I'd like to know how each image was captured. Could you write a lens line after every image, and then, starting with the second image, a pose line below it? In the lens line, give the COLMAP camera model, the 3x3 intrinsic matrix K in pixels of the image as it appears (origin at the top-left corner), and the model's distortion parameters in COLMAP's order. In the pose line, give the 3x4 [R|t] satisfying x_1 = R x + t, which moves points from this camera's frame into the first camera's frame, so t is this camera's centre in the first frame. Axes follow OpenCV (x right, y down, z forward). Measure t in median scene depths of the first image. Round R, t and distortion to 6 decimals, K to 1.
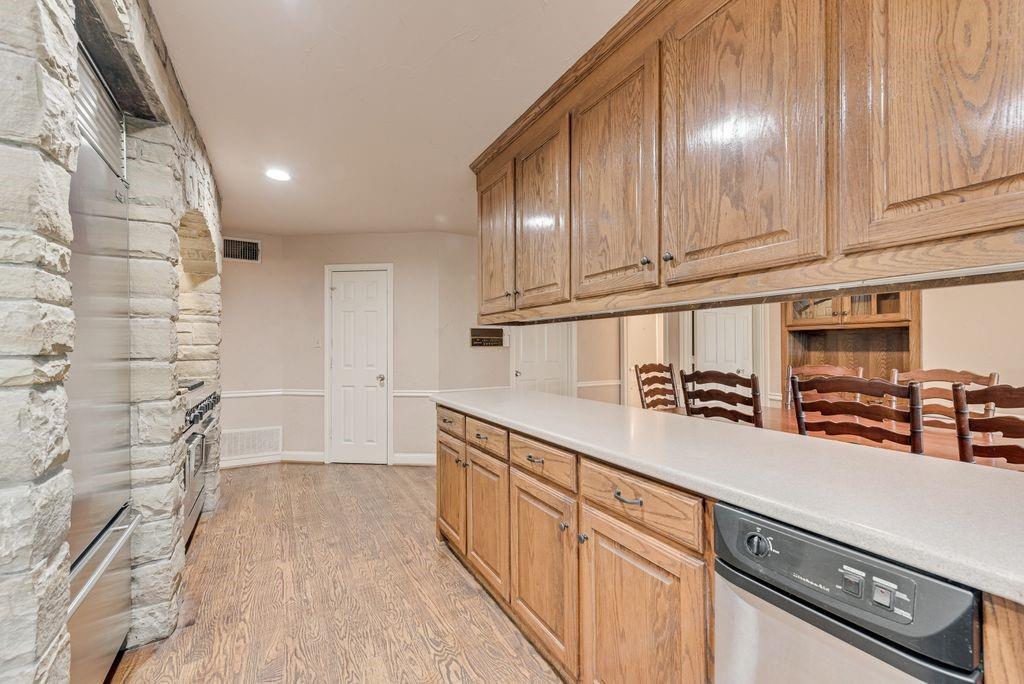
lens RADIAL K [[400.5, 0, 509.7], [0, 400.5, 346.4], [0, 0, 1]] dist [0.007240, -0.000542]
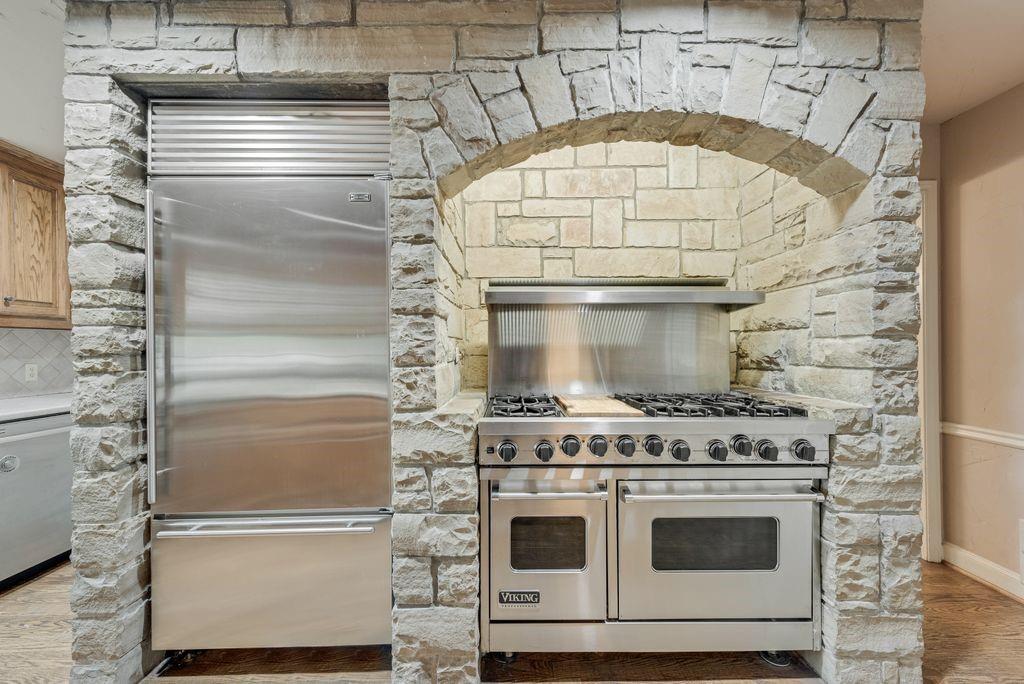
lens RADIAL K [[400.5, 0, 513.7], [0, 400.5, 345.8], [0, 0, 1]] dist [0.007240, -0.000542]
pose [[-0.506016, 0.005546, -0.862506, -0.148011], [0.014422, 0.999894, -0.002031, 0.001981], [0.862403, -0.013467, -0.506042, 0.906875]]
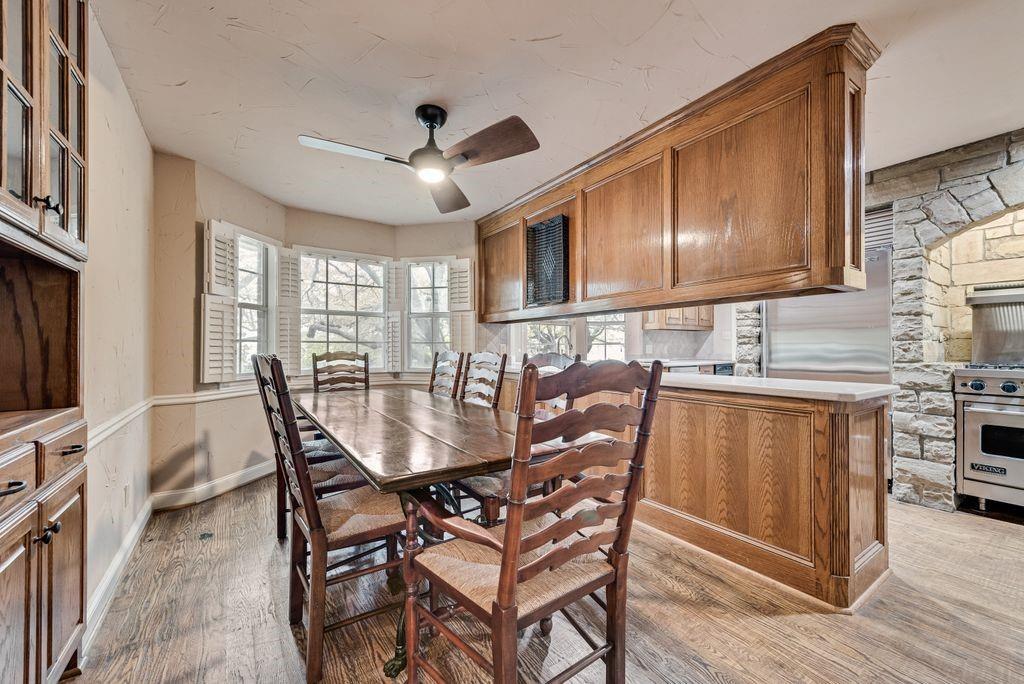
lens RADIAL K [[400.5, 0, 513.3], [0, 400.5, 346.4], [0, 0, 1]] dist [0.007240, -0.000542]
pose [[-0.998039, 0.001469, -0.062570, 0.491532], [0.002022, 0.999959, -0.008787, 0.042928], [0.062555, -0.008896, -0.998002, 1.456323]]
